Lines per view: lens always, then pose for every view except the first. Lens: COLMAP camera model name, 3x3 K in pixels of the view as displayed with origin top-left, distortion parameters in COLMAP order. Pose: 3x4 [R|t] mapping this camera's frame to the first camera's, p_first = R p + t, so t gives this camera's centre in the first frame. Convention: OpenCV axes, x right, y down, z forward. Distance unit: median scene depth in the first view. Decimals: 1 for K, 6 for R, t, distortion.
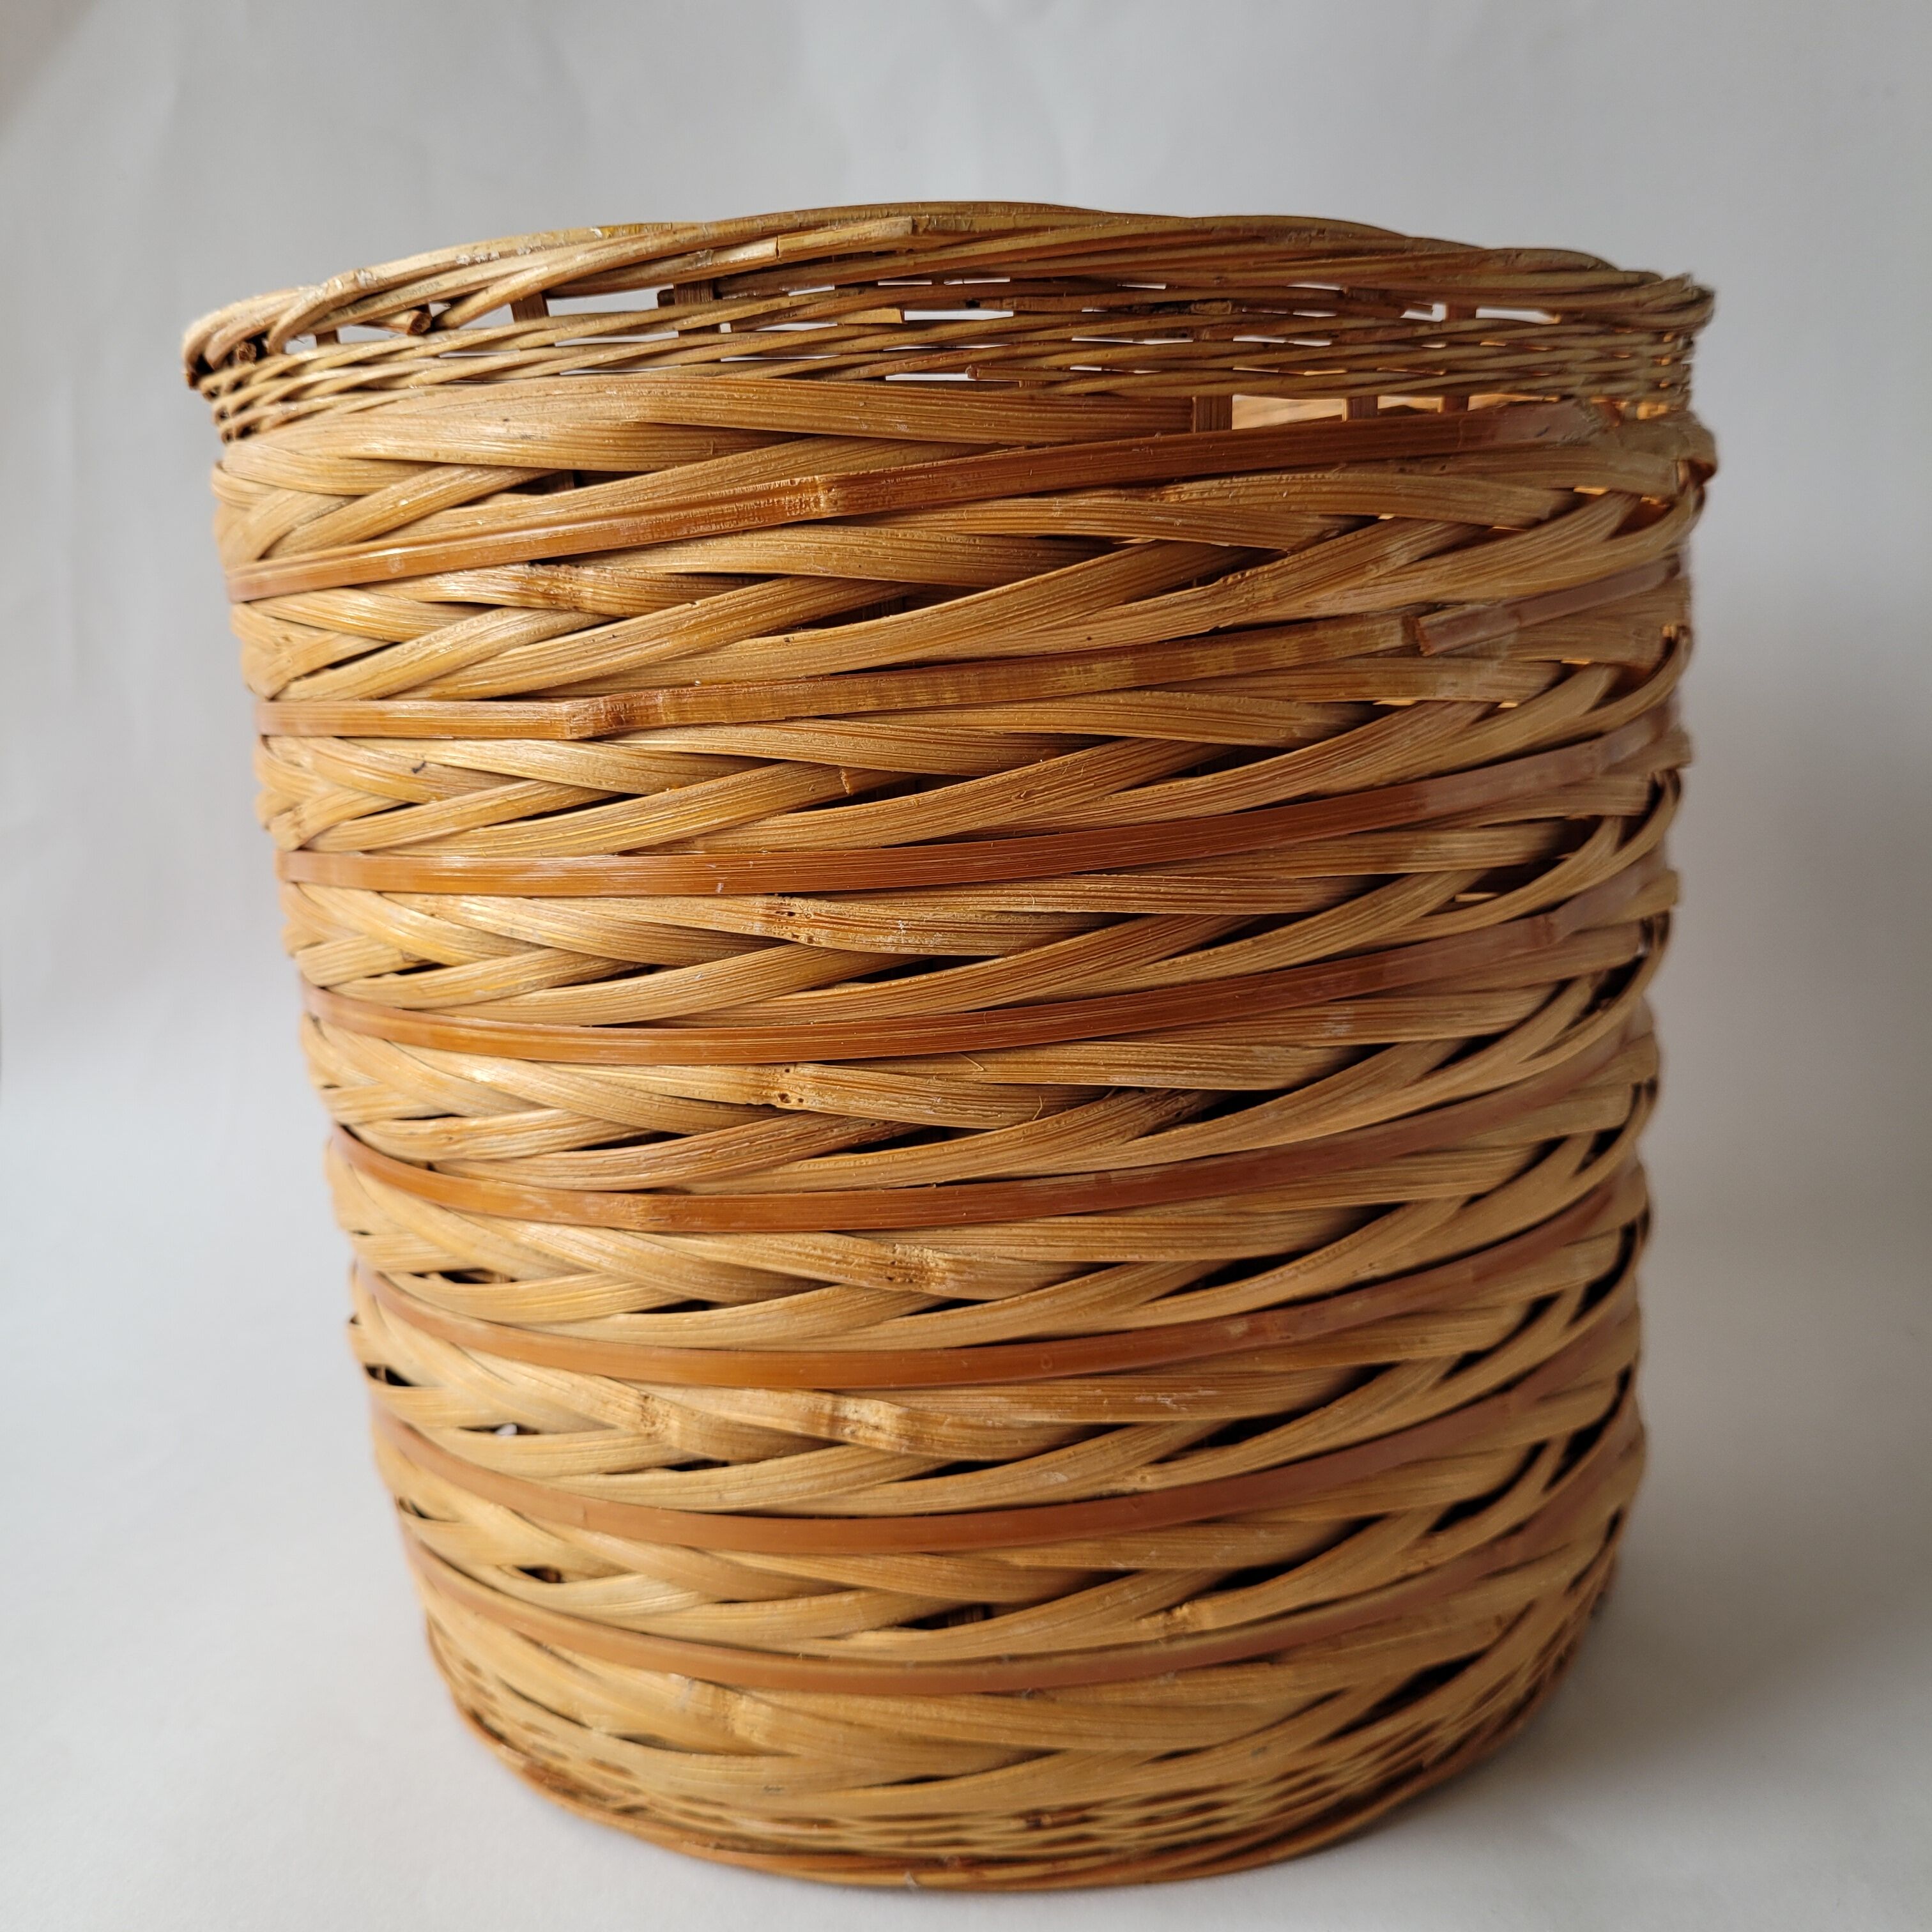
lens RADIAL K [[2015.5, 0, 962.8], [0, 2015.5, 951.2], [0, 0, 1]] dist [-0.025290, 0.000000]
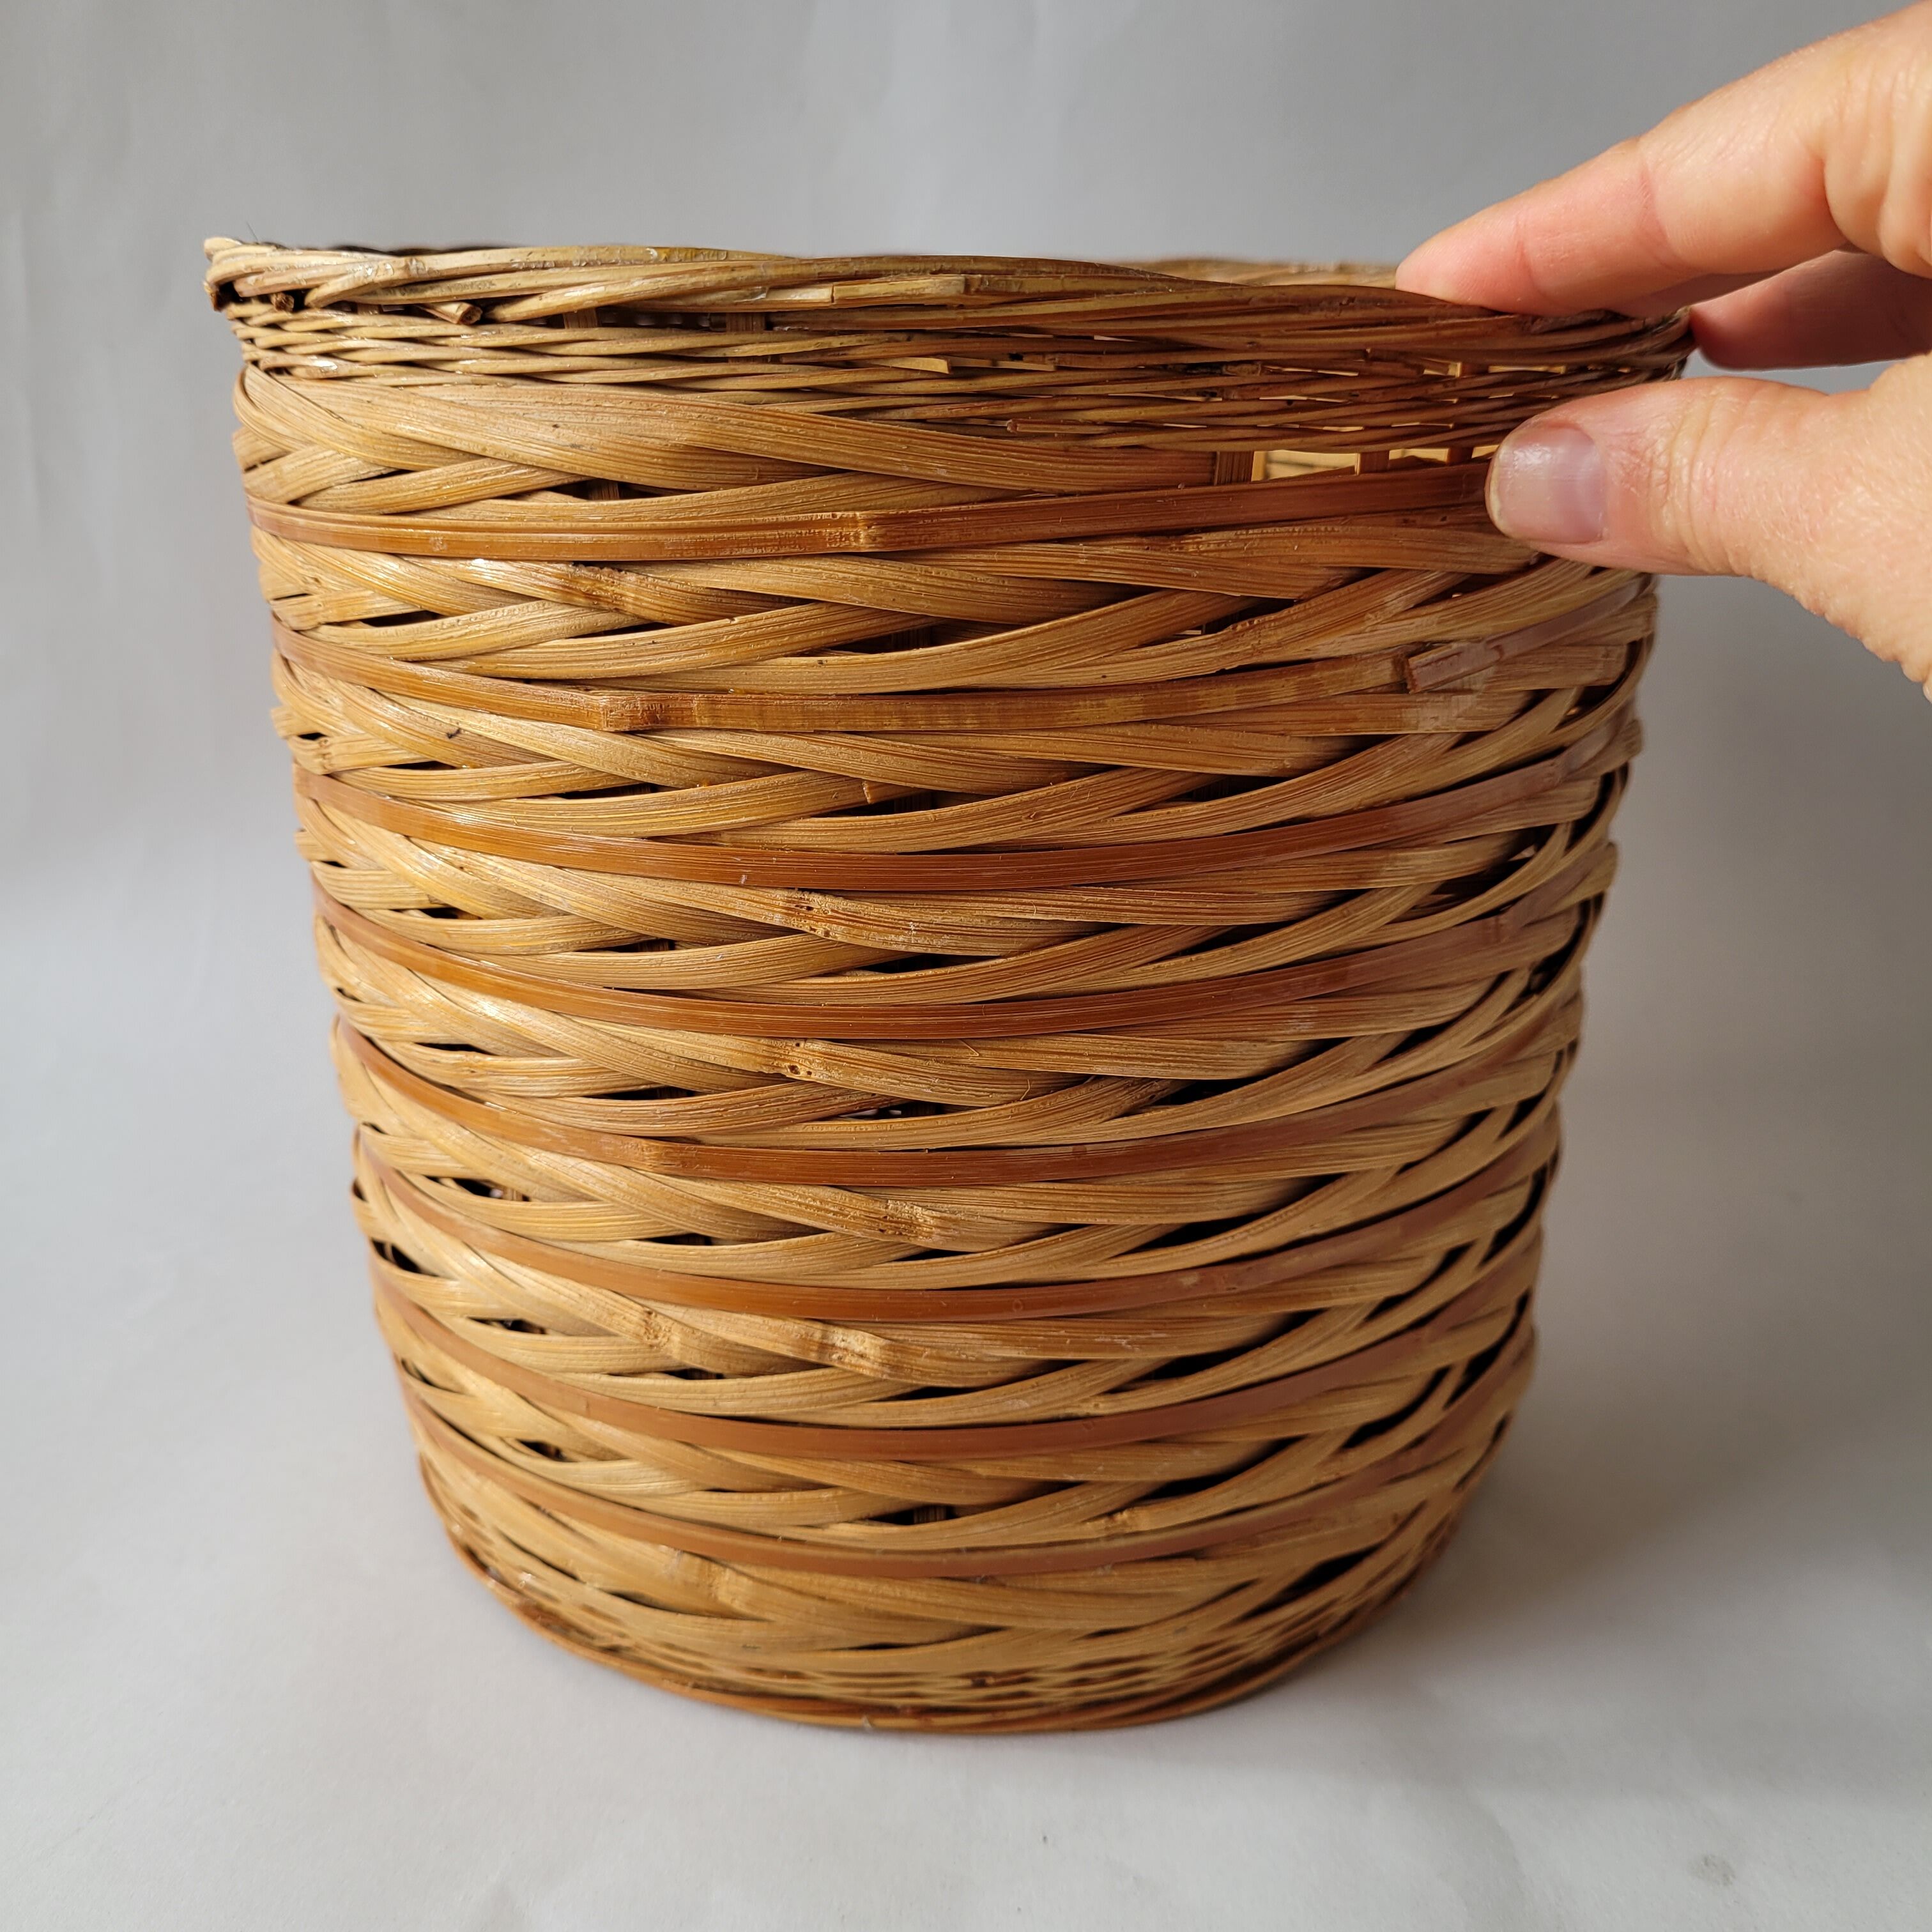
lens RADIAL K [[2015.5, 0, 962.4], [0, 2015.5, 981.7], [0, 0, 1]] dist [-0.025290, 0.000000]
pose [[0.997679, 0.046863, 0.049400, -0.052039], [-0.053907, 0.986823, 0.152558, -0.140202], [-0.041600, -0.154867, 0.987059, -0.068717]]
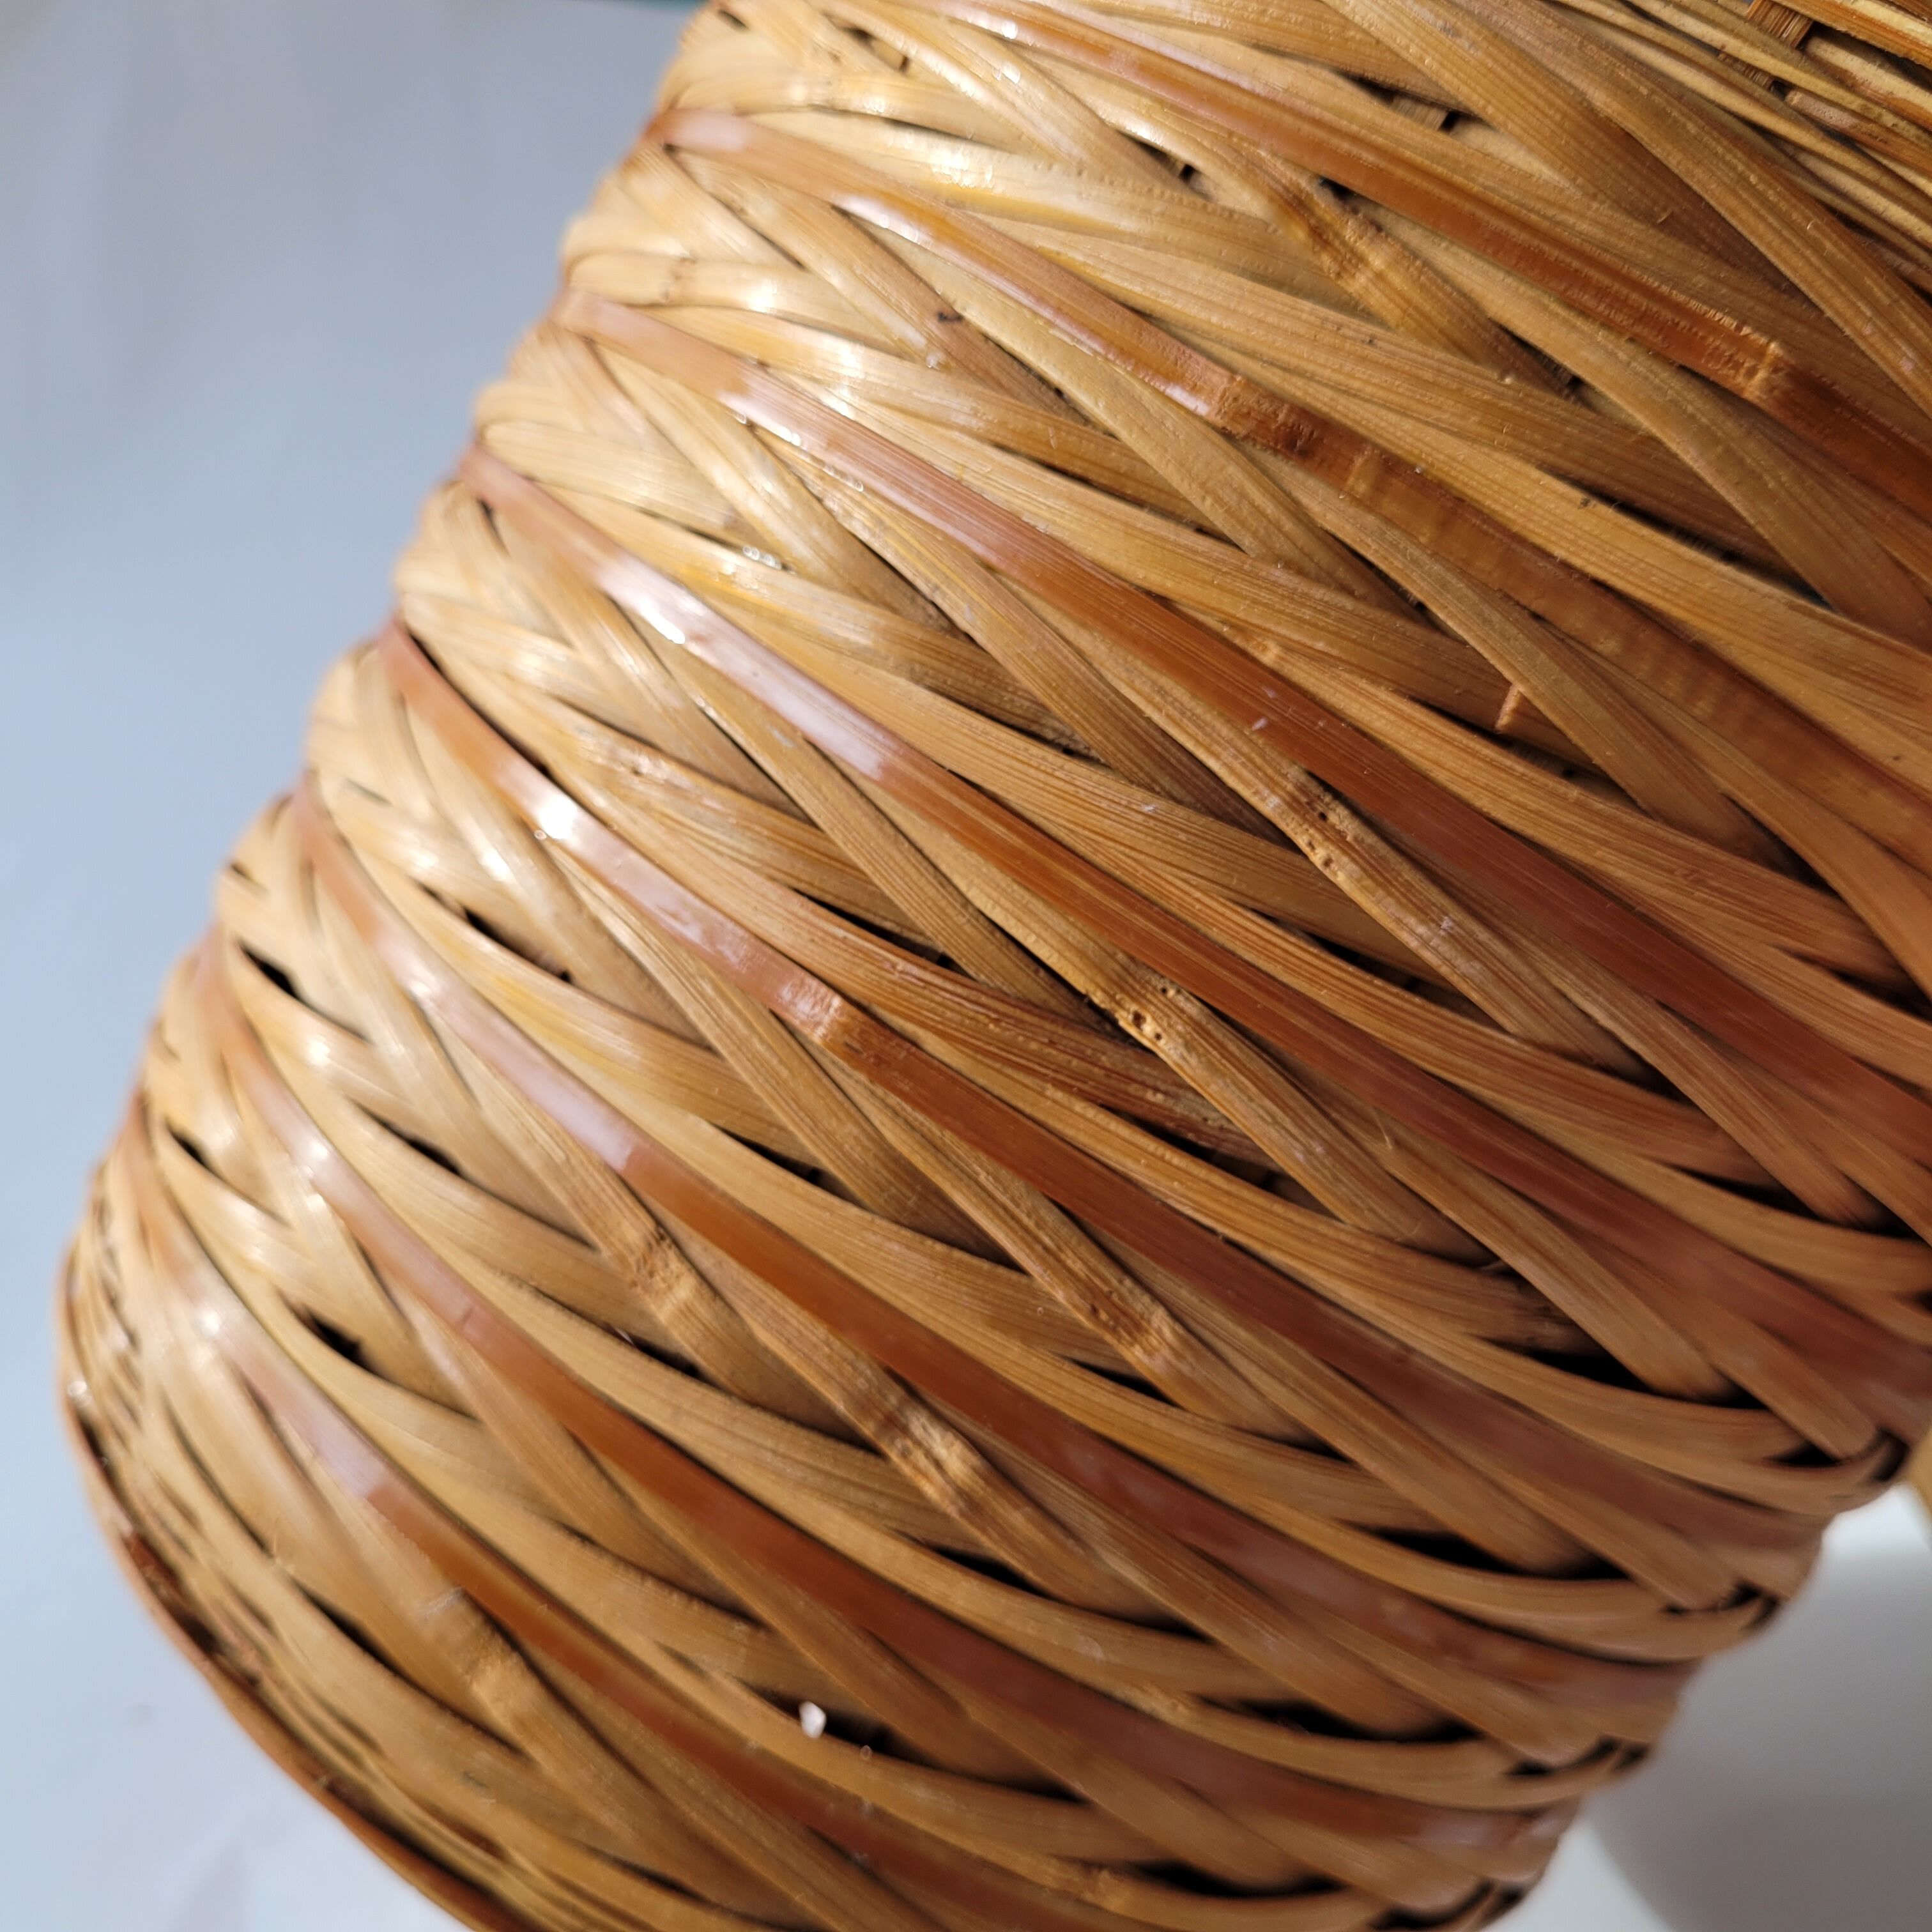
lens RADIAL K [[2015.5, 0, 967.3], [0, 2015.5, 967.8], [0, 0, 1]] dist [-0.025290, 0.000000]
pose [[0.798655, 0.578364, 0.166269, -0.255479], [-0.579526, 0.813626, -0.046496, 0.121258], [-0.162173, -0.059223, 0.984984, 0.306812]]
